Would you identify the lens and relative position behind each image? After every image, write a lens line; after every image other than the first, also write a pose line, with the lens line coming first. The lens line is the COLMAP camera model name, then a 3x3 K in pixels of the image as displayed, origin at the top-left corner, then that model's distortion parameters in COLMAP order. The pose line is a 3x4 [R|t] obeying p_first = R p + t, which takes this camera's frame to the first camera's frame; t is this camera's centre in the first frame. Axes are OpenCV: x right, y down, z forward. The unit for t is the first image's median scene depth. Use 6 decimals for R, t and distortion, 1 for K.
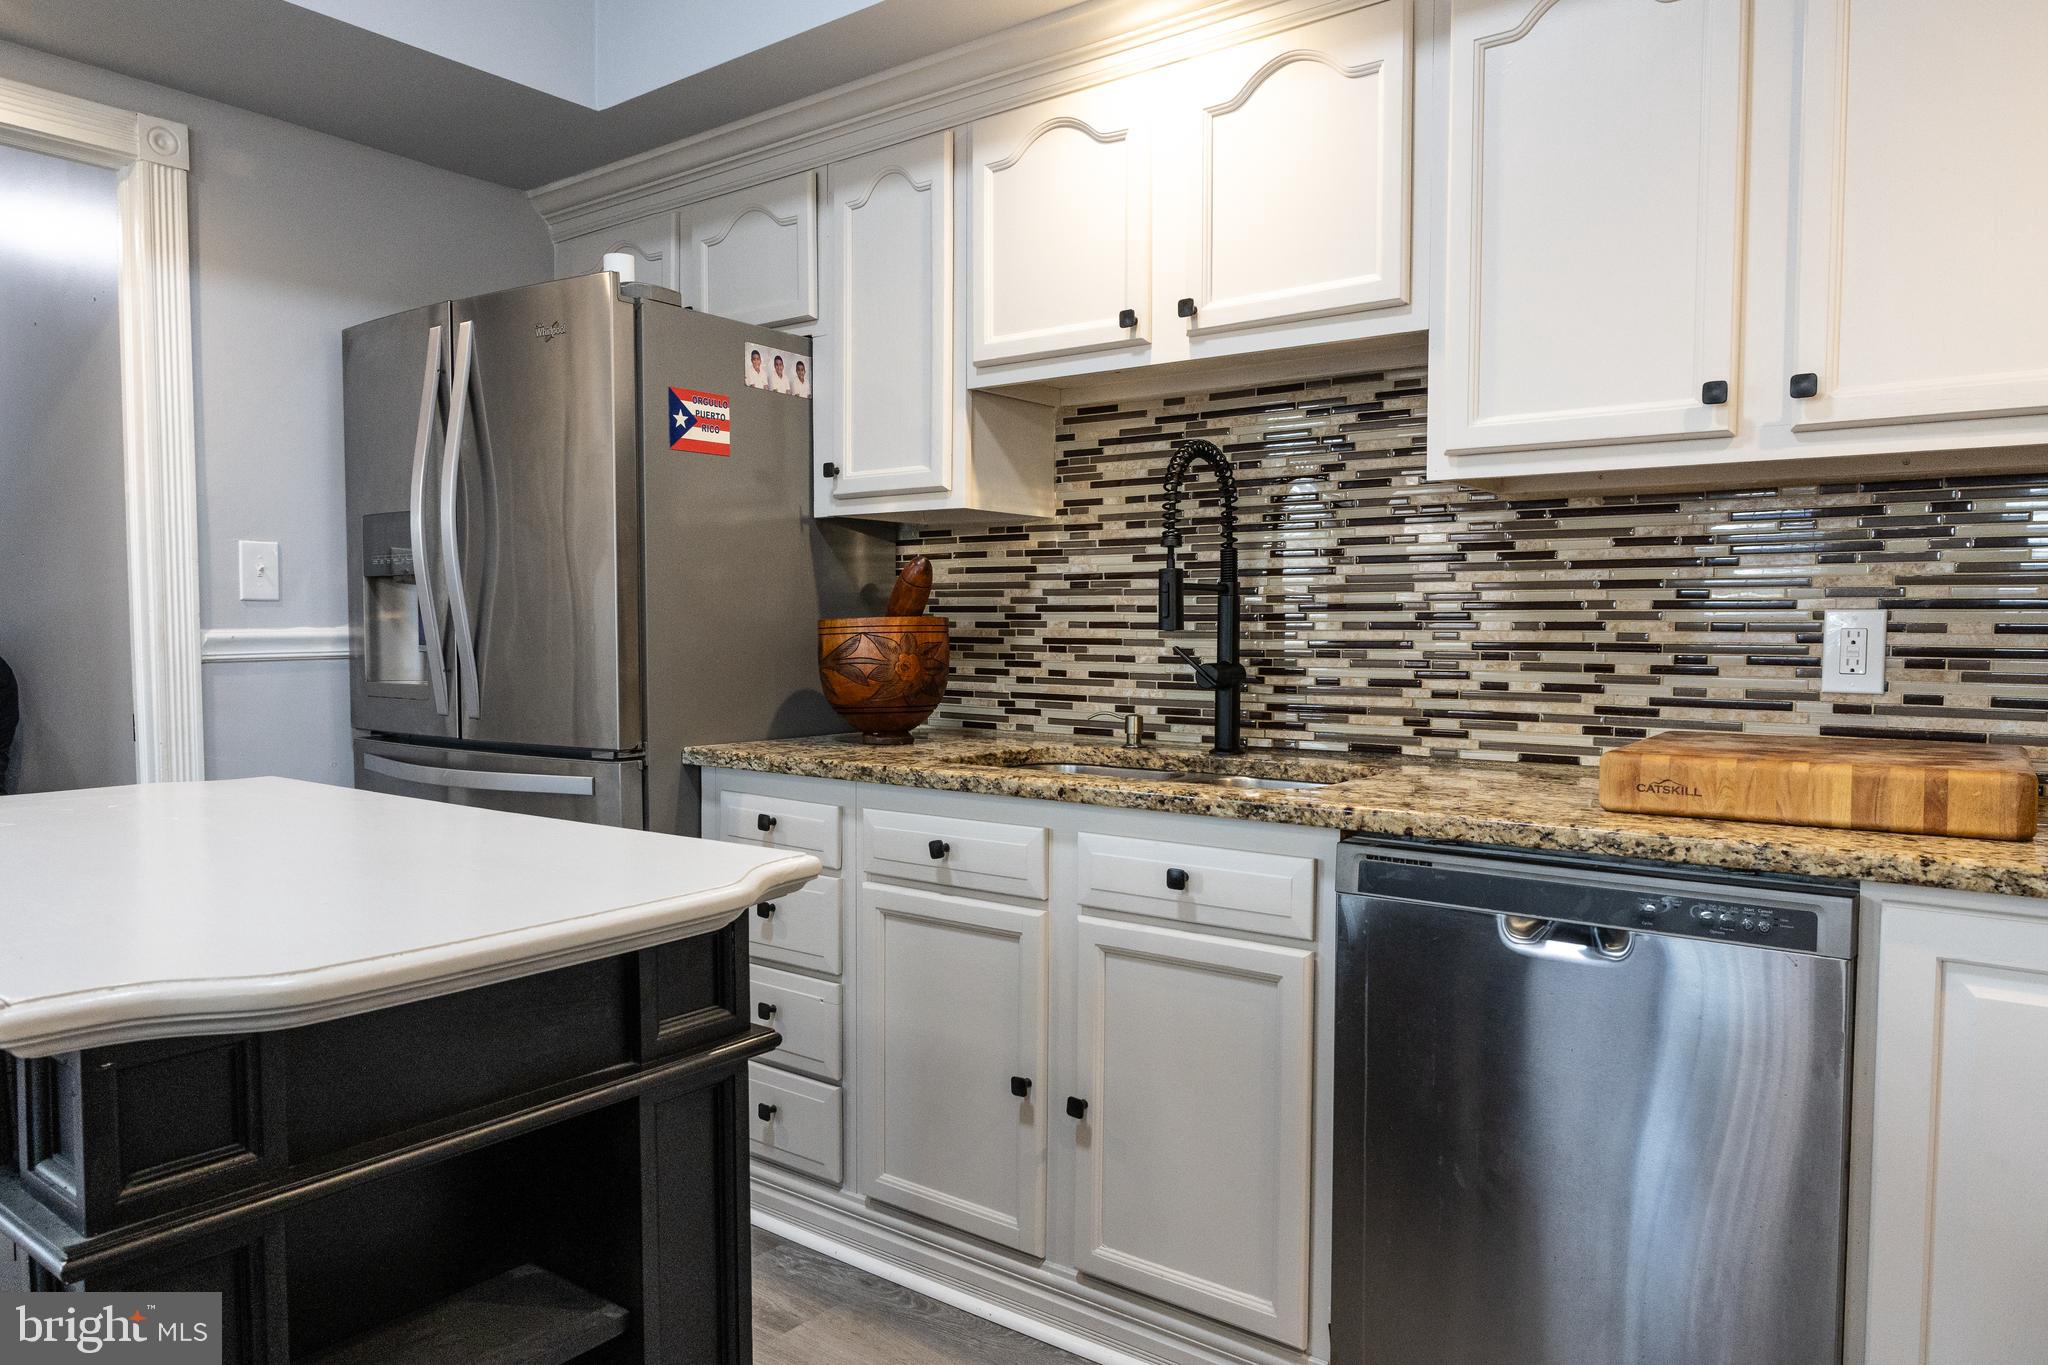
lens RADIAL K [[1369.0, 0, 1014.1], [0, 1369.0, 688.7], [0, 0, 1]] dist [-0.003846, 0.002647]
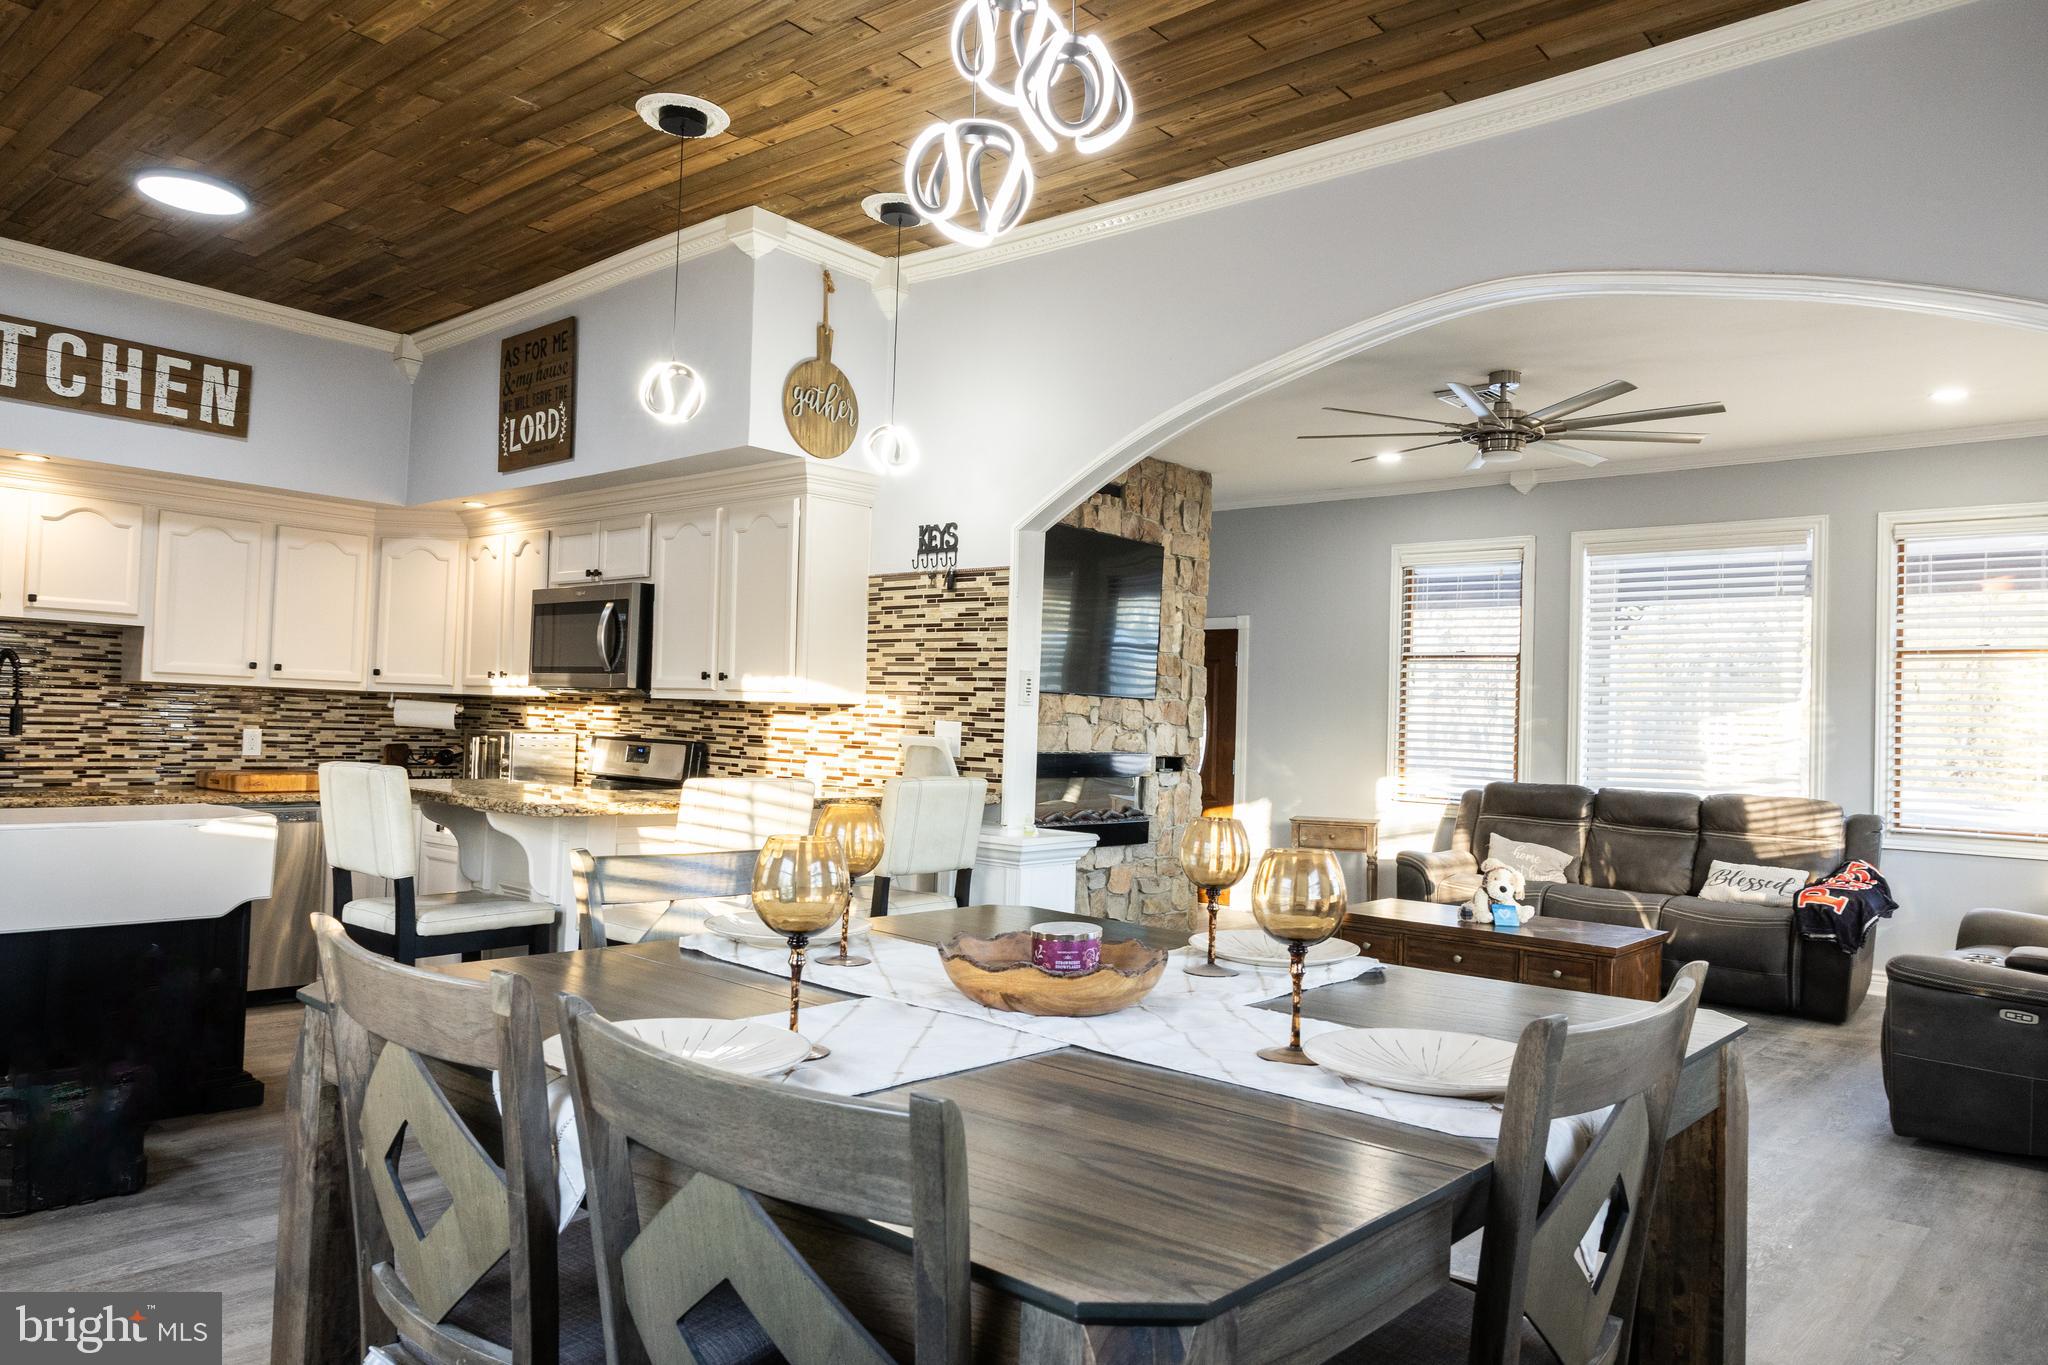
lens RADIAL K [[1369.0, 0, 1029.5], [0, 1369.0, 687.6], [0, 0, 1]] dist [-0.003846, 0.002647]
pose [[0.054009, 0.025100, 0.998225, -2.028719], [0.013651, 0.999572, -0.025872, -0.038955], [-0.998447, 0.015024, 0.053643, -0.795775]]
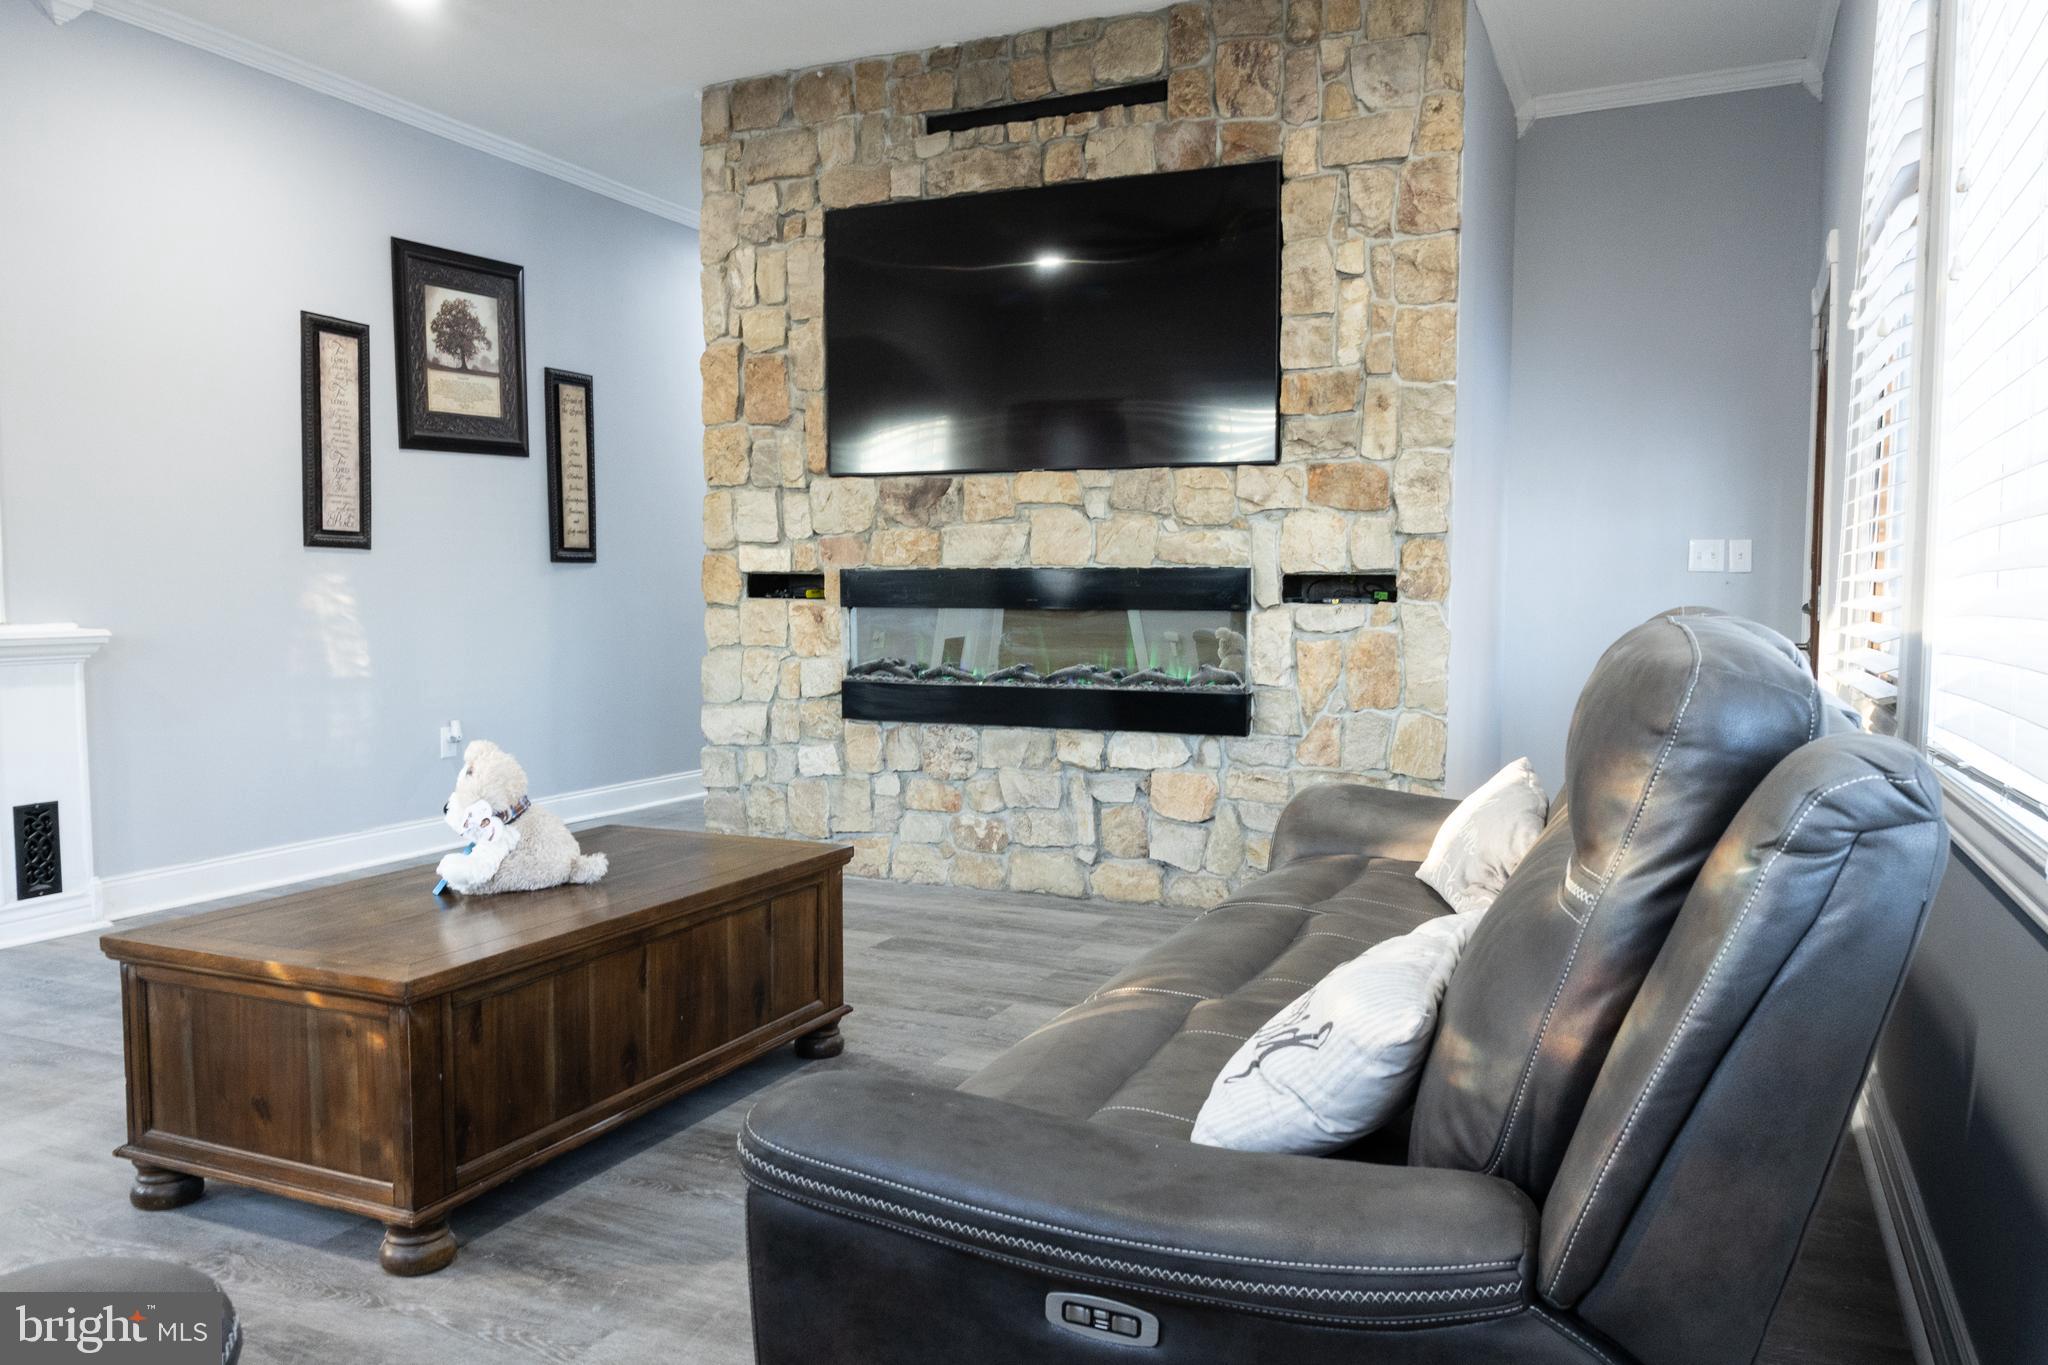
lens RADIAL K [[1472.9, 0, 1016.1], [0, 1472.9, 687.5], [0, 0, 1]] dist [0.000798, -0.004868]
pose [[0.971936, -0.015208, 0.234754, 0.759558], [0.010855, 0.999745, 0.019824, 0.166117], [-0.234995, -0.016720, 0.971853, -2.812868]]
